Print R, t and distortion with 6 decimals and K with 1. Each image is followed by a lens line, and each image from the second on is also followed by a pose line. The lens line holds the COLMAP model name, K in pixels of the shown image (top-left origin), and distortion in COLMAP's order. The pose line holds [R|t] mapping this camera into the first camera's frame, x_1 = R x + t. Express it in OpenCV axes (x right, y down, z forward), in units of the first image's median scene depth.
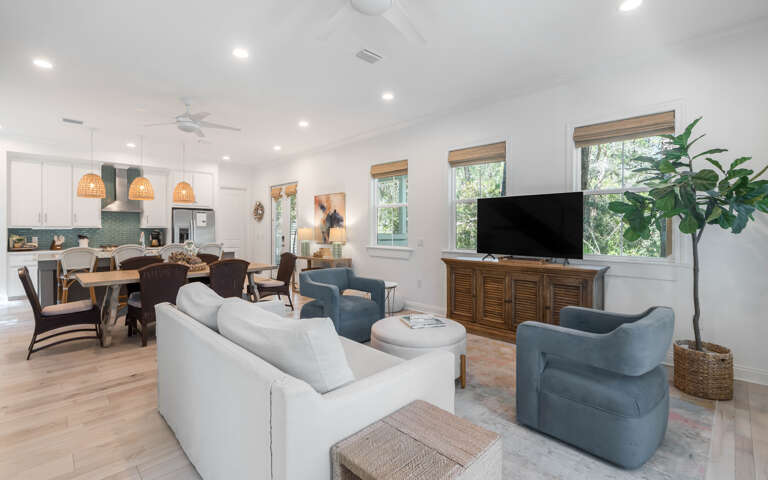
lens RADIAL K [[351.9, 0, 383.5], [0, 351.9, 228.2], [0, 0, 1]] dist [-0.000300, -0.000045]
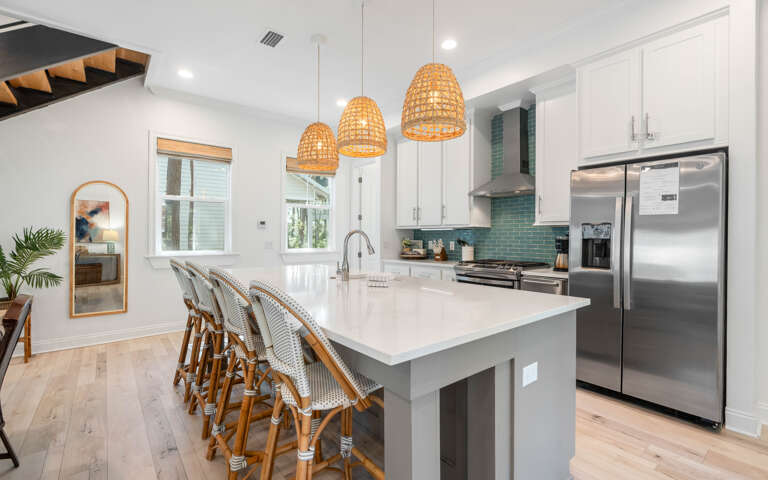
lens RADIAL K [[345.9, 0, 384.0], [0, 345.9, 240.0], [0, 0, 1]] dist [-0.041589, -0.000014]
pose [[-0.099772, 0.011506, -0.994944, -0.326349], [-0.003605, 0.999922, 0.011925, 0.018011], [0.995004, 0.004777, -0.099723, 1.170901]]
